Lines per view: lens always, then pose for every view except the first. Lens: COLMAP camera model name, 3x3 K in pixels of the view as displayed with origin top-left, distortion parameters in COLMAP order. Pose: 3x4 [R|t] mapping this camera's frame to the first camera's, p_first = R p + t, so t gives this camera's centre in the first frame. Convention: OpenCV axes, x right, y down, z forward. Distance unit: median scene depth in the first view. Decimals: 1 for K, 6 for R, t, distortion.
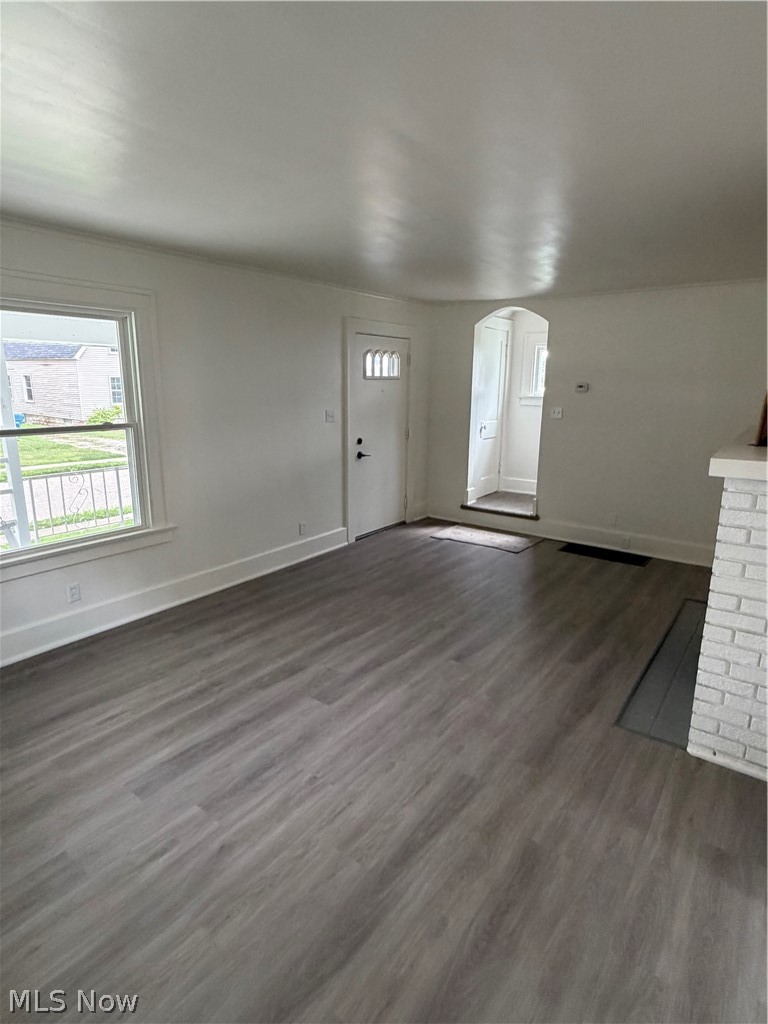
lens RADIAL K [[553.5, 0, 384.1], [0, 553.5, 520.5], [0, 0, 1]] dist [-0.001738, 0.002496]
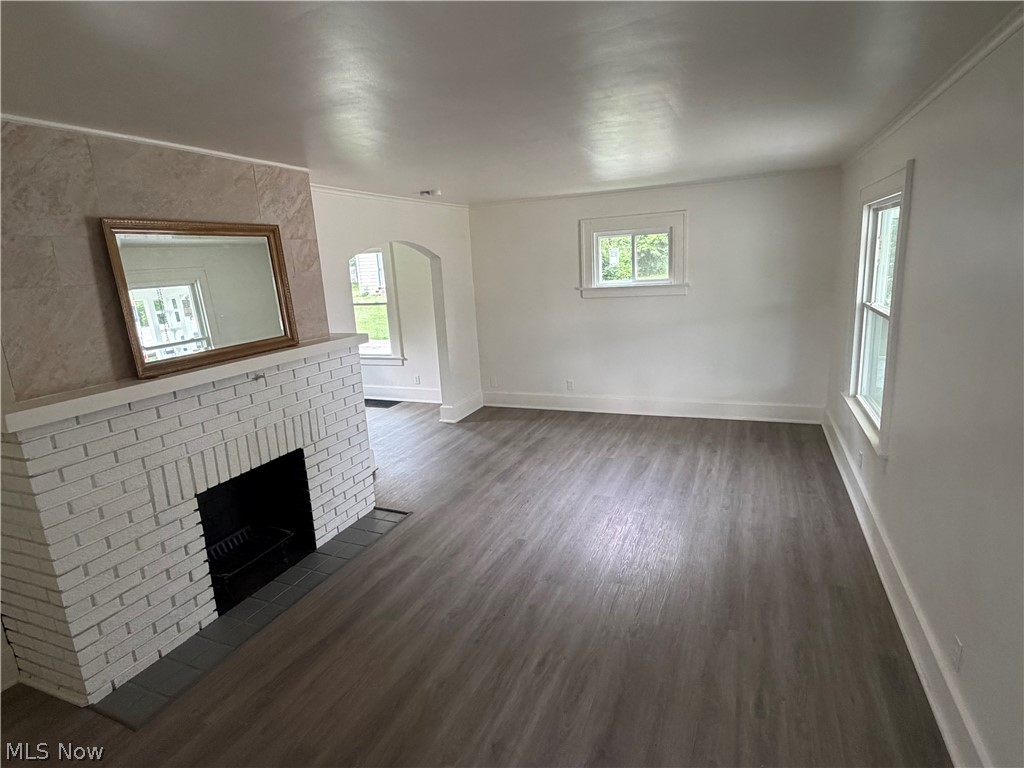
lens RADIAL K [[553.5, 0, 513.0], [0, 553.5, 380.7], [0, 0, 1]] dist [-0.001738, 0.002496]
pose [[-0.969800, 0.091781, -0.225974, 0.540765], [-0.017019, 0.898774, 0.438083, -0.755082], [0.243307, 0.428698, -0.870069, 2.675797]]
